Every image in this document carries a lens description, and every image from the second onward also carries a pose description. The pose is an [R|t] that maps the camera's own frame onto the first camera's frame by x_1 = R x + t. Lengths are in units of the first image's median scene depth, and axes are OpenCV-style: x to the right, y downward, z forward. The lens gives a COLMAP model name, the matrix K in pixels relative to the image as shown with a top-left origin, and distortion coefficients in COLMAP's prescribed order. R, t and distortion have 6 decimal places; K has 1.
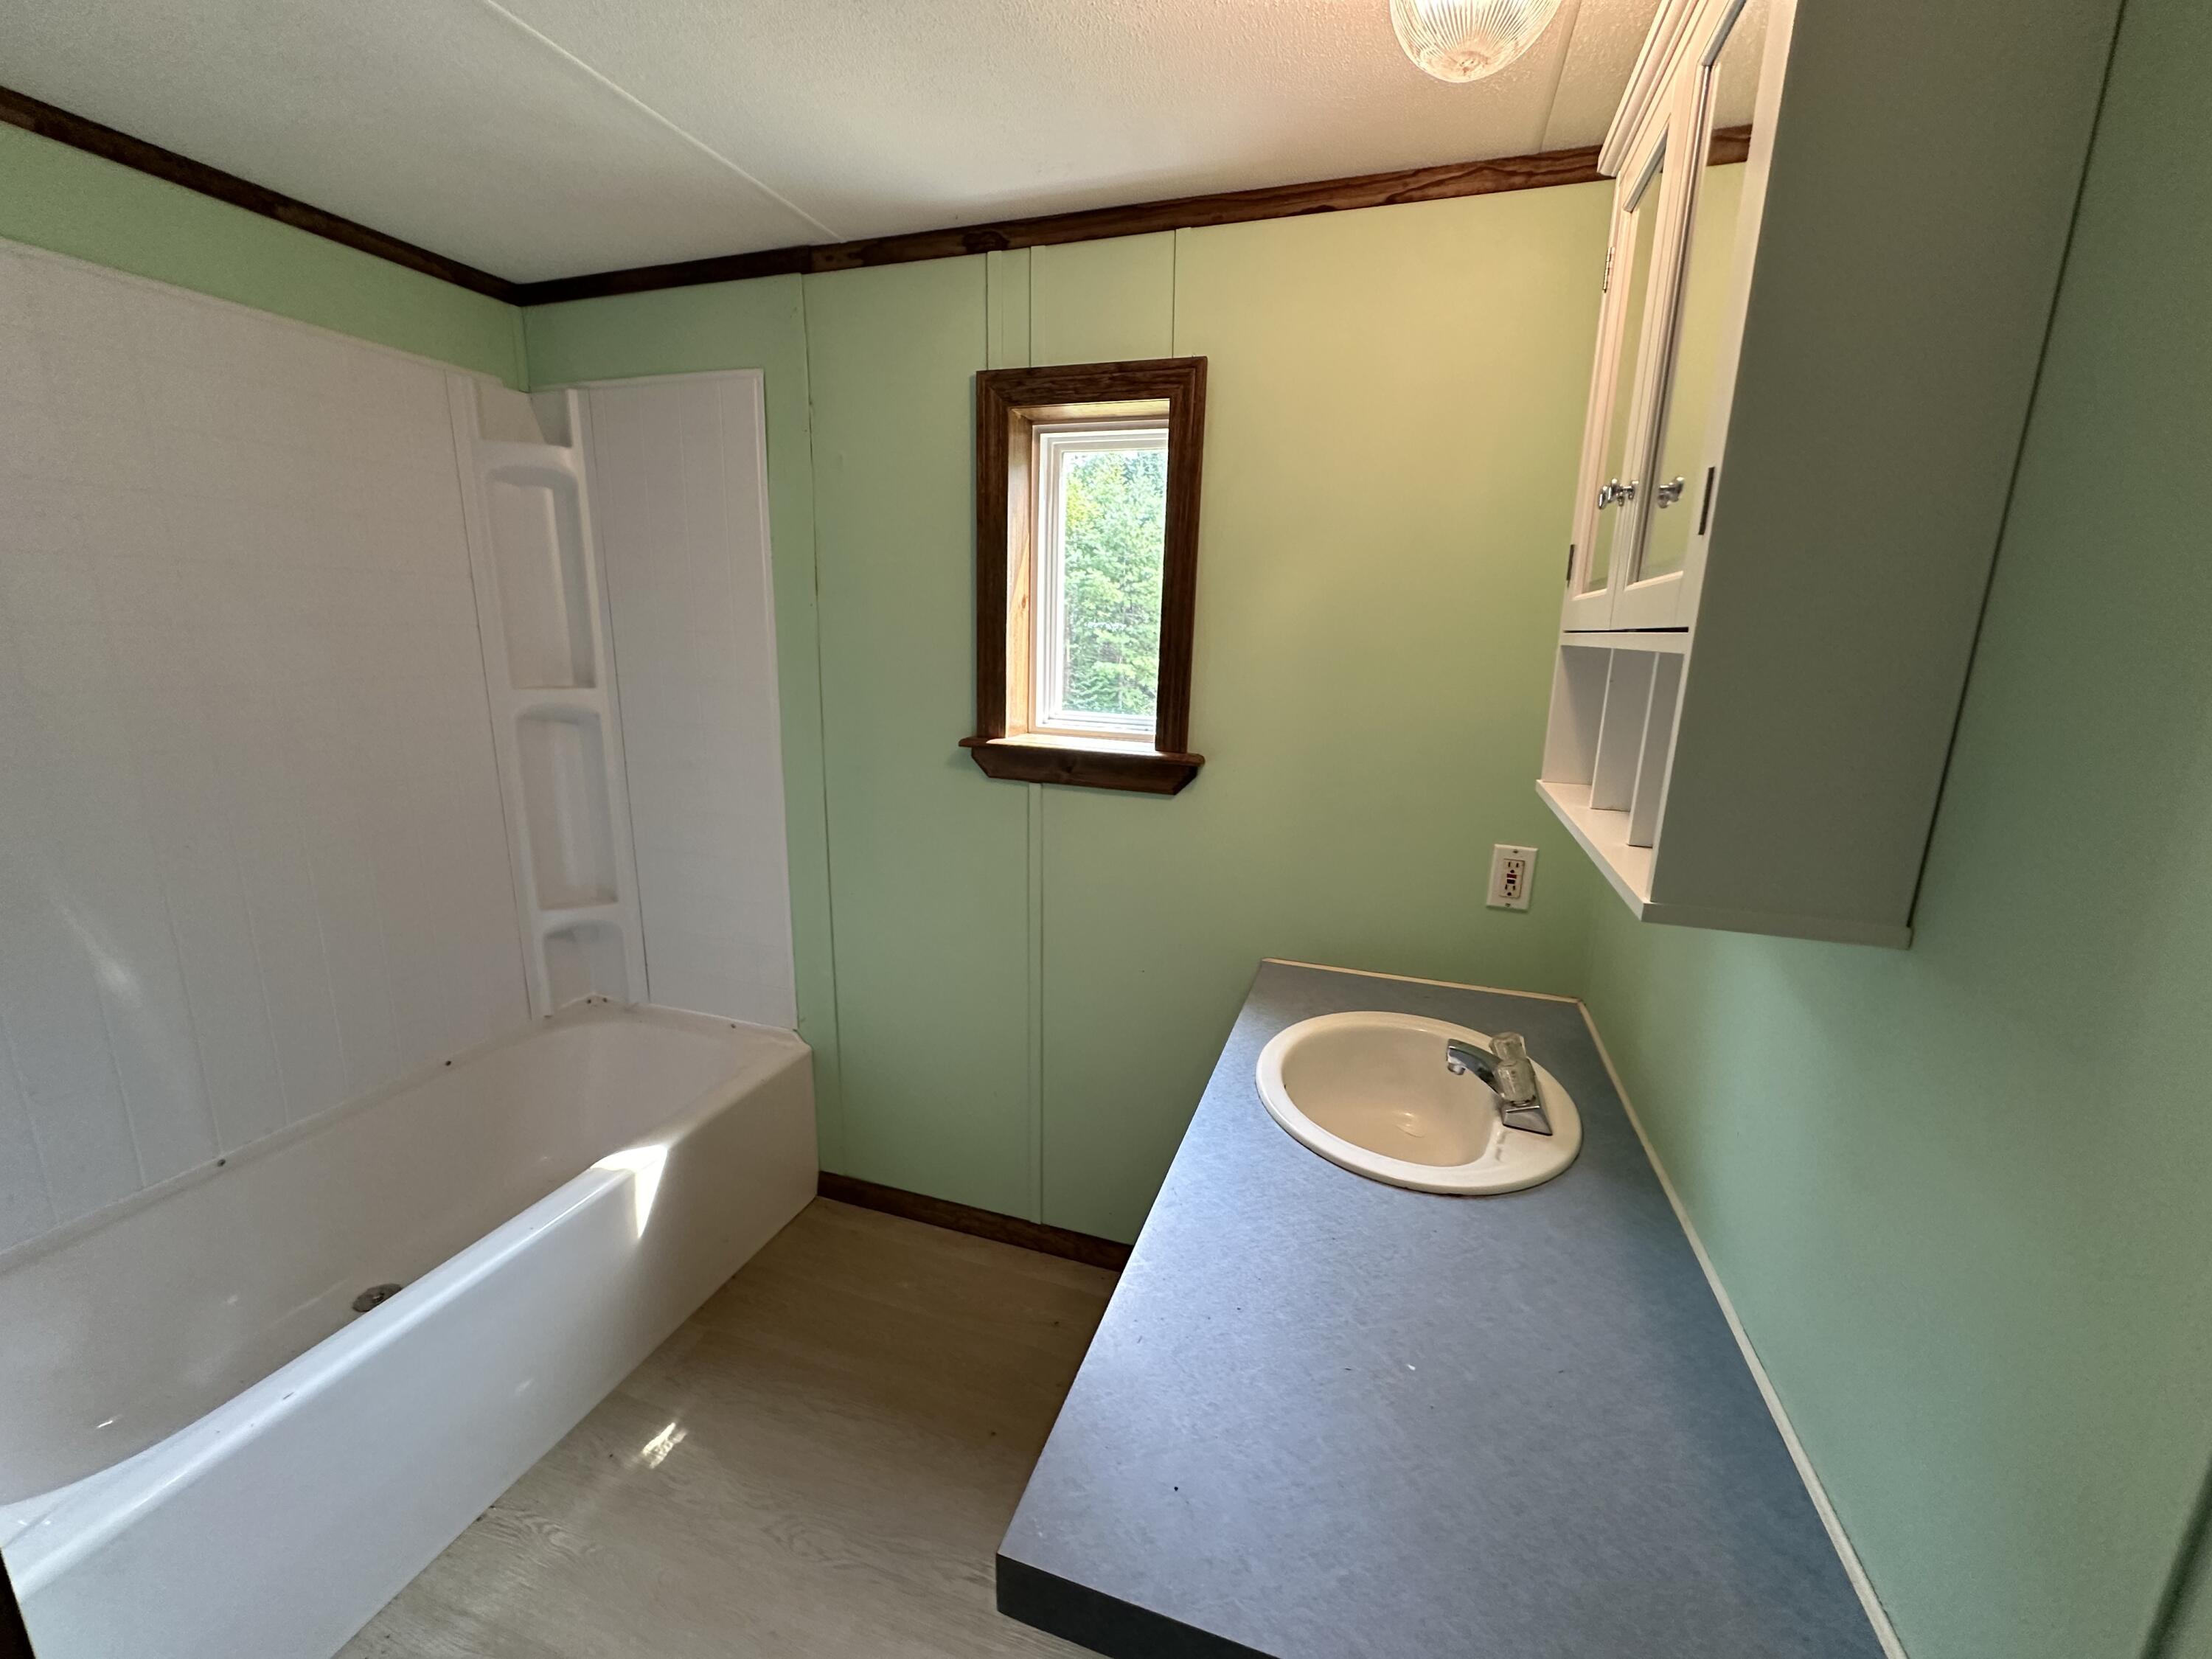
lens RADIAL K [[895.3, 0, 1100.0], [0, 895.3, 828.0], [0, 0, 1]] dist [-0.000169, -0.000186]
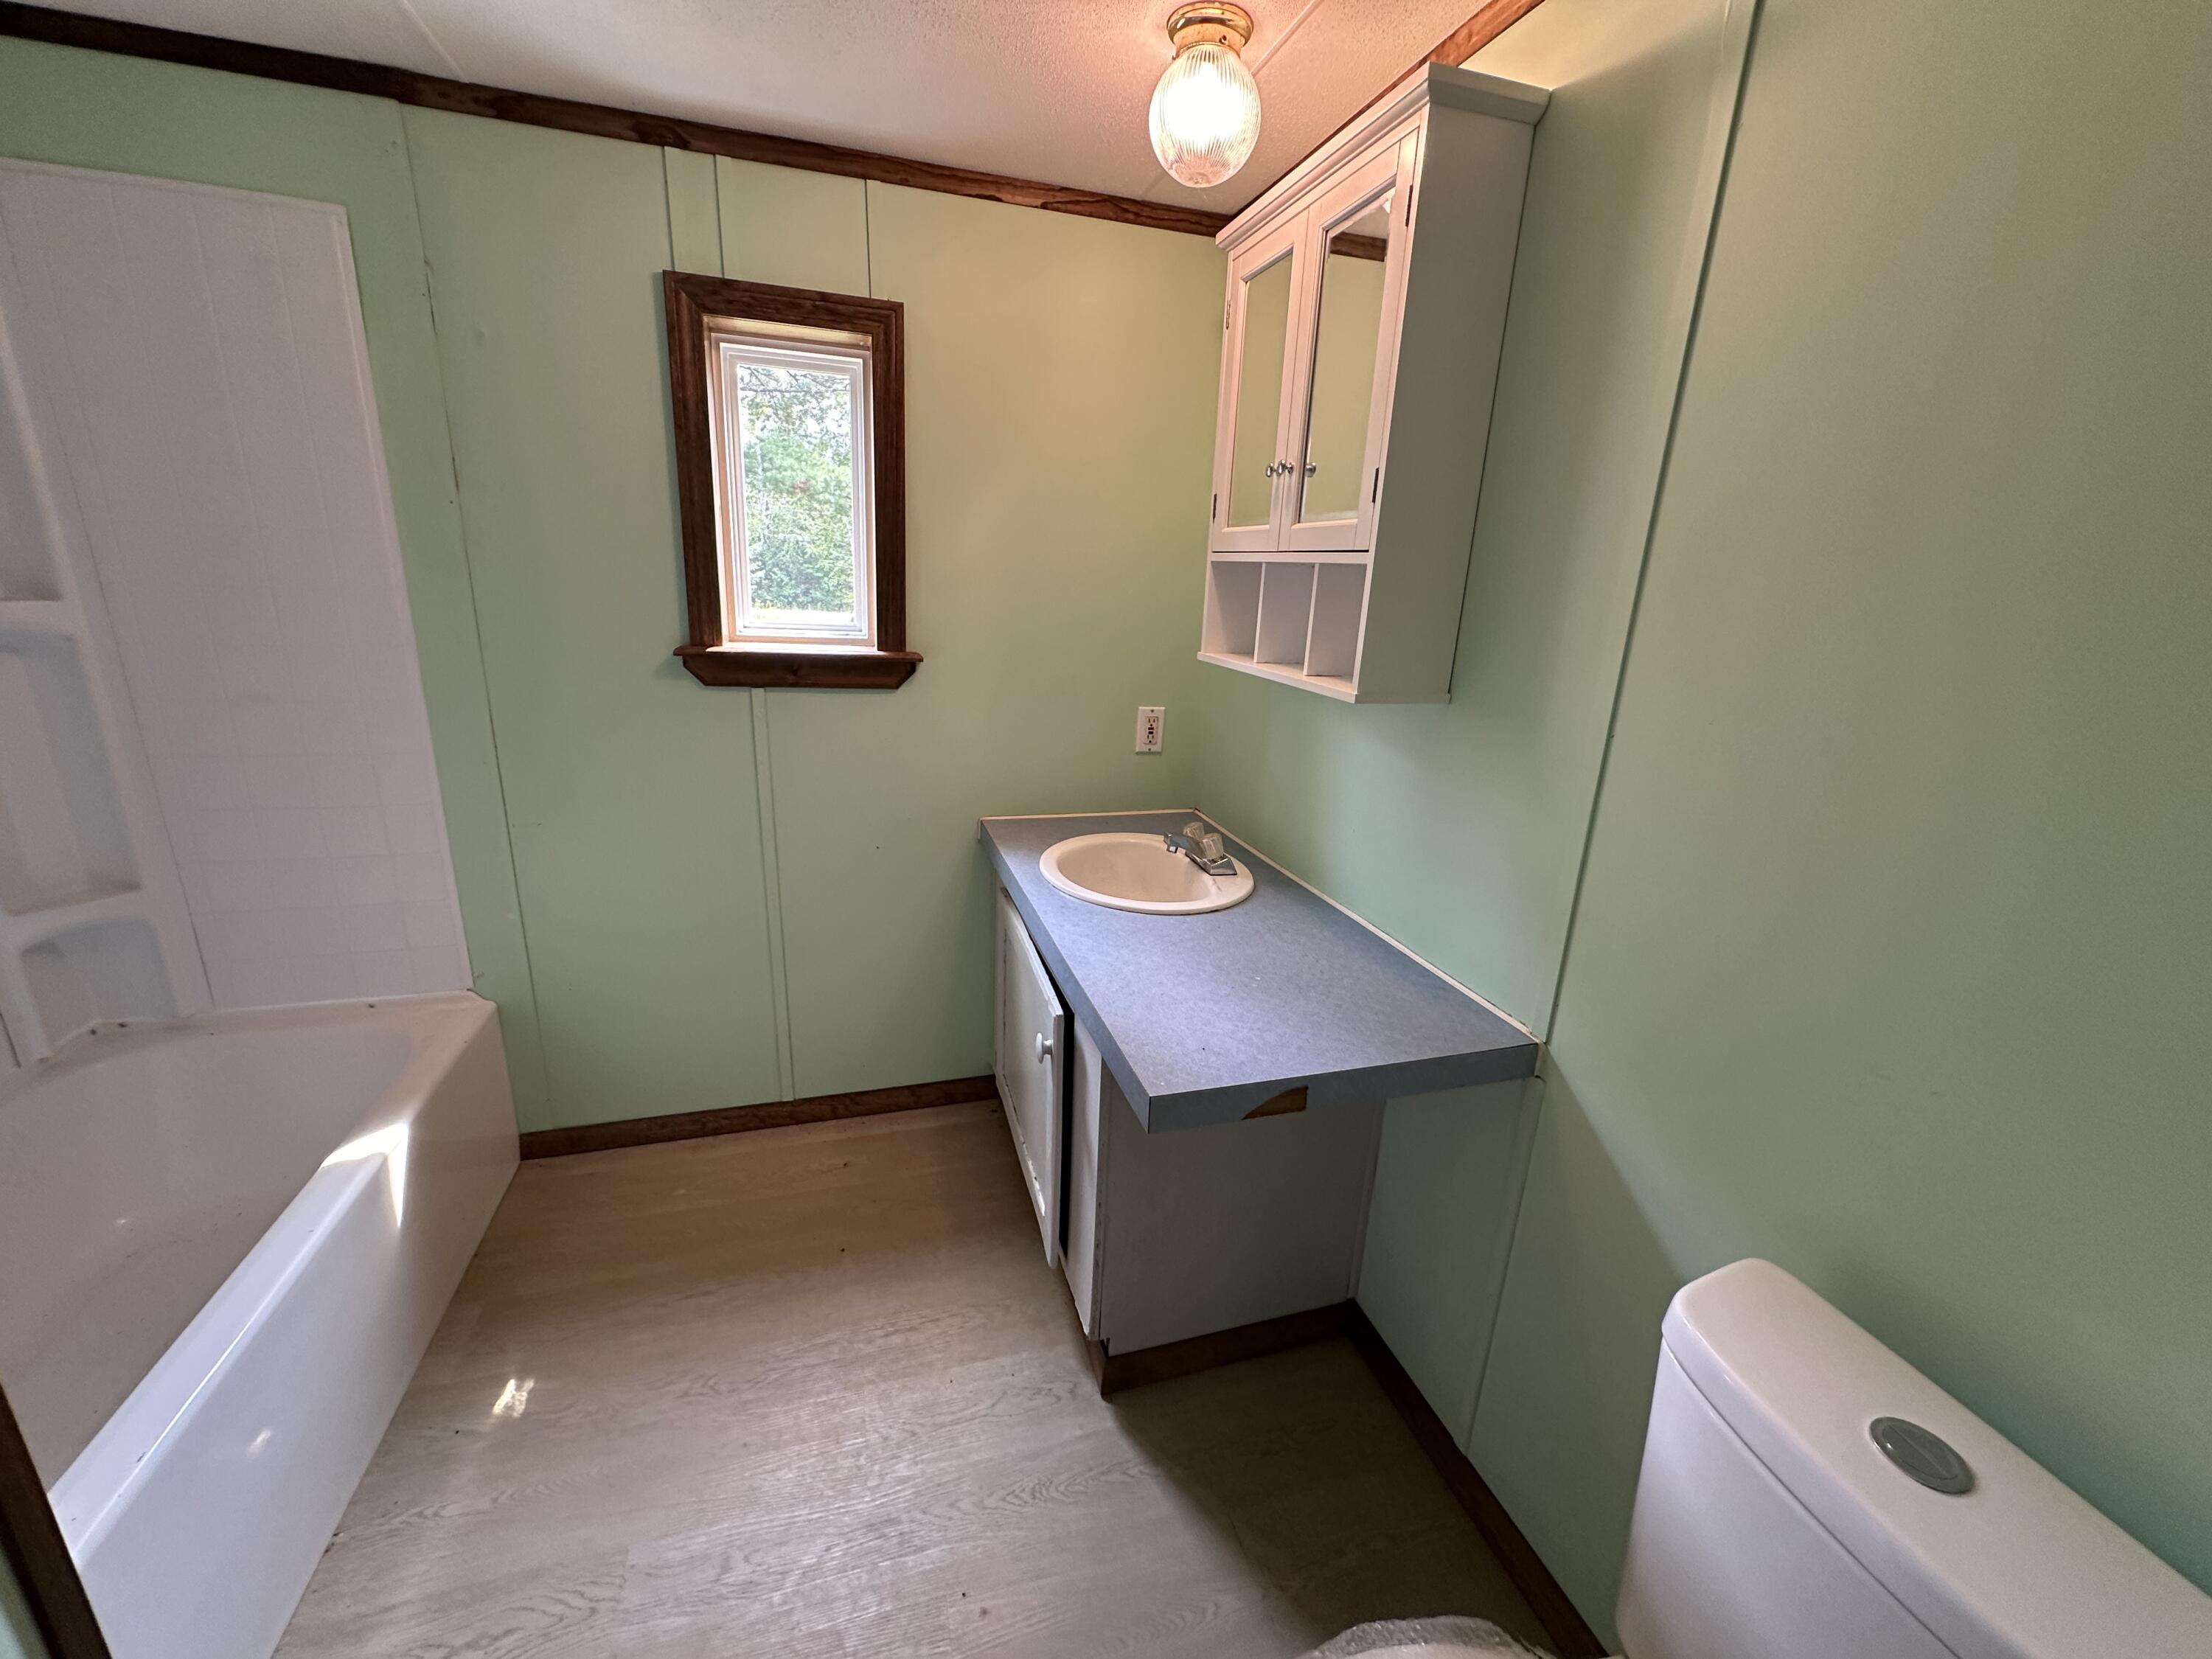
lens RADIAL K [[895.3, 0, 1109.9], [0, 895.3, 831.8], [0, 0, 1]] dist [-0.000169, -0.000186]
pose [[0.812316, -0.151237, 0.563267, -0.380331], [0.102062, 0.987752, 0.118023, 0.037565], [-0.574218, -0.038384, 0.817802, -0.117101]]
